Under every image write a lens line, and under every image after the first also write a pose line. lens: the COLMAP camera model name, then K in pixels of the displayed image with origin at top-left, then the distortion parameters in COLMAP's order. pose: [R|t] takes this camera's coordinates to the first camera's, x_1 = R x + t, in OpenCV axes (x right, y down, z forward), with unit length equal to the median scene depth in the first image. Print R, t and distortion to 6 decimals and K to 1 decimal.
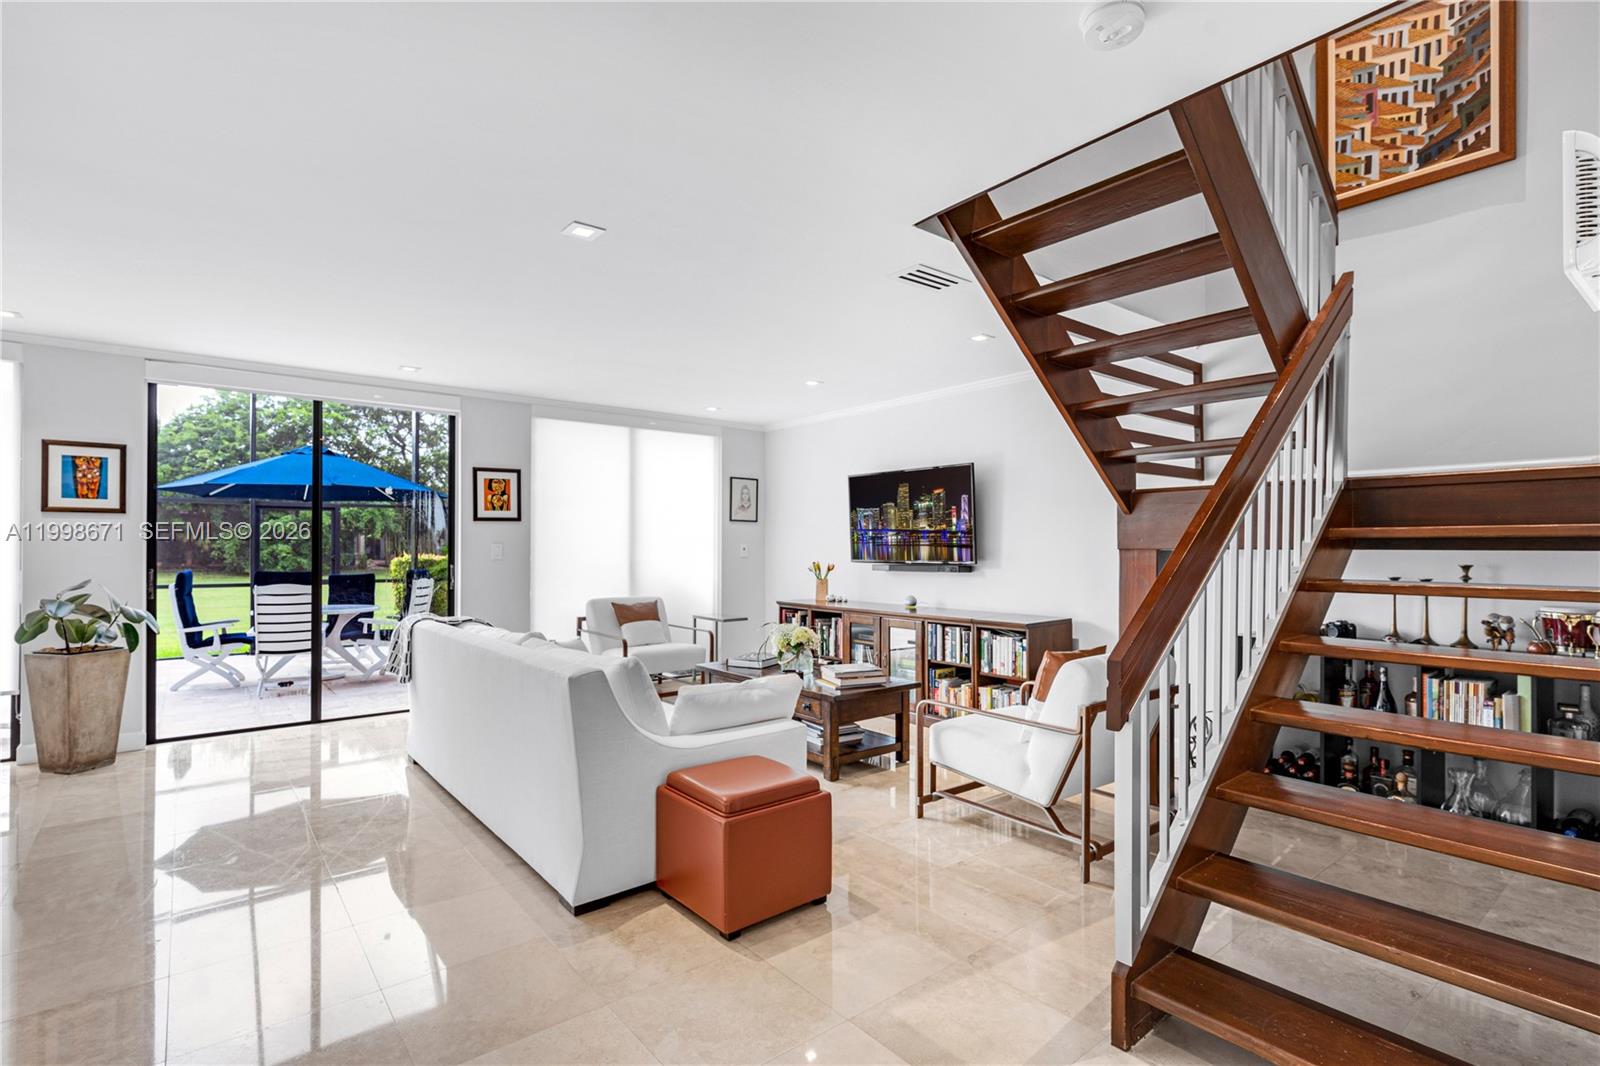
lens RADIAL K [[752.7, 0, 802.6], [0, 752.7, 541.1], [0, 0, 1]] dist [0.002176, -0.000109]
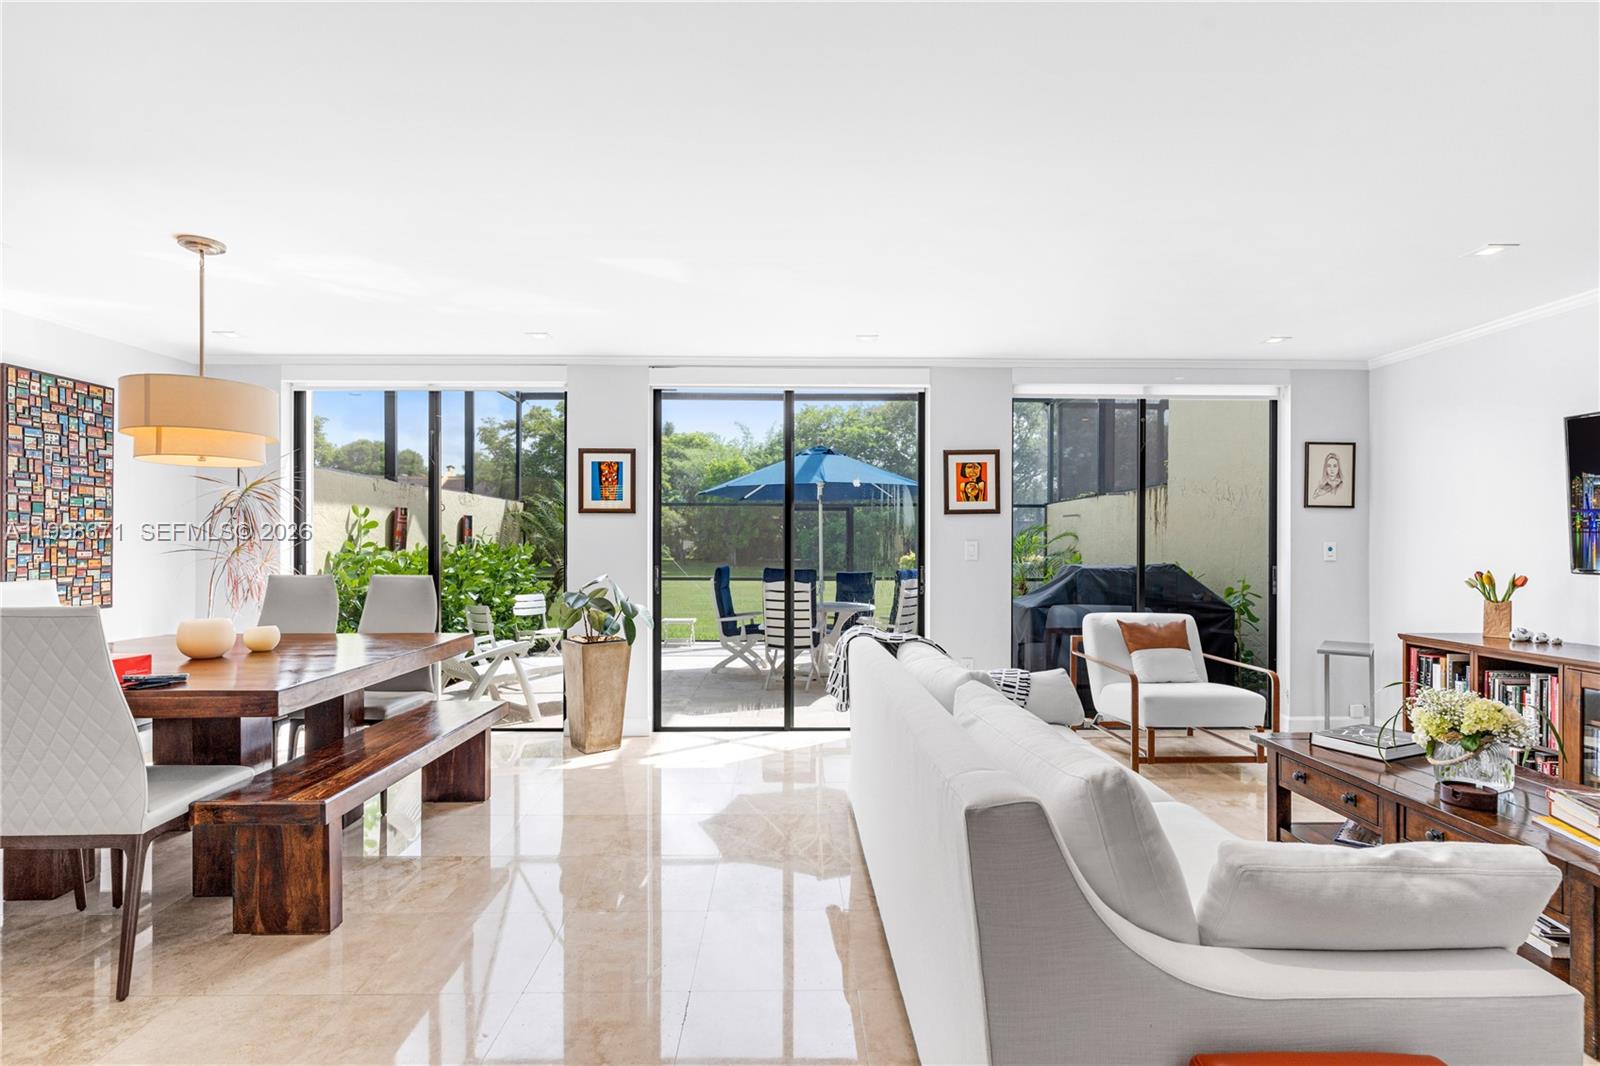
lens RADIAL K [[752.7, 0, 802.6], [0, 752.7, 541.1], [0, 0, 1]] dist [0.002176, -0.000109]
pose [[0.784263, -0.002388, -0.620425, -0.038611], [0.003135, 0.999995, 0.000115, 0.002620], [0.620421, -0.002035, 0.784266, 0.239661]]
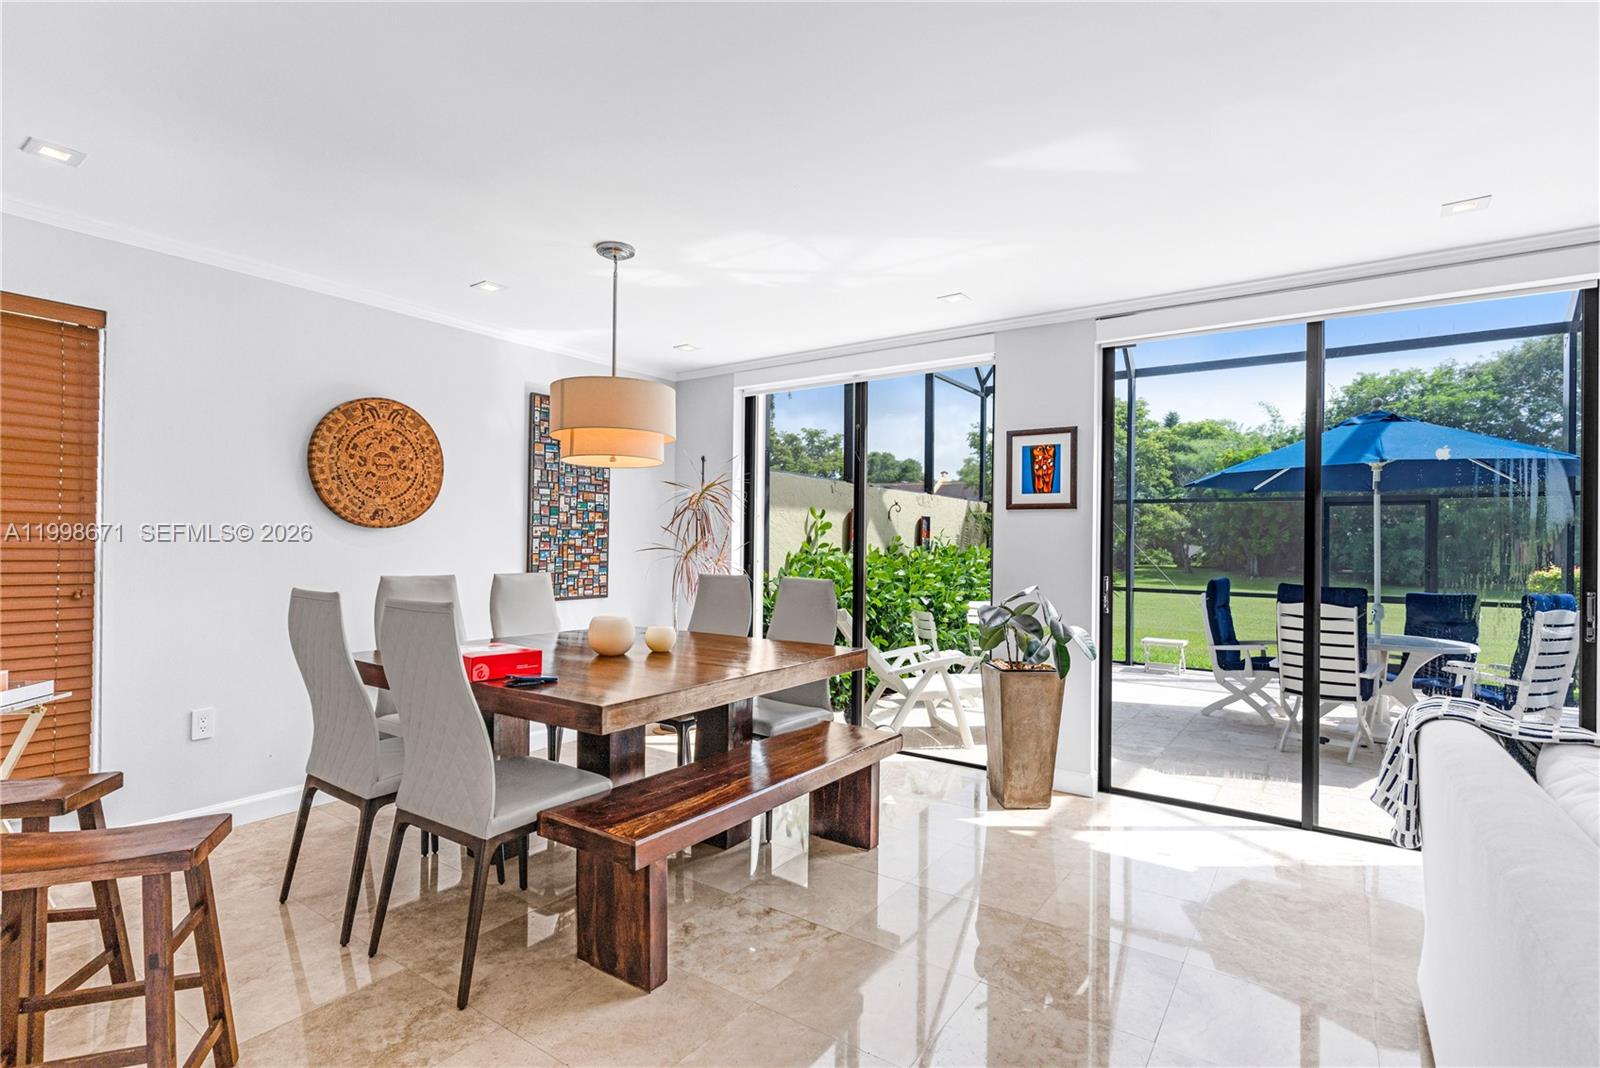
lens RADIAL K [[765.0, 0, 812.6], [0, 765.0, 539.2], [0, 0, 1]] dist [0.001625, 0.000929]
pose [[0.278694, -0.003712, -0.960373, -0.126368], [-0.006790, 0.999960, -0.005835, 0.003123], [0.960356, 0.008147, 0.278658, 0.372421]]
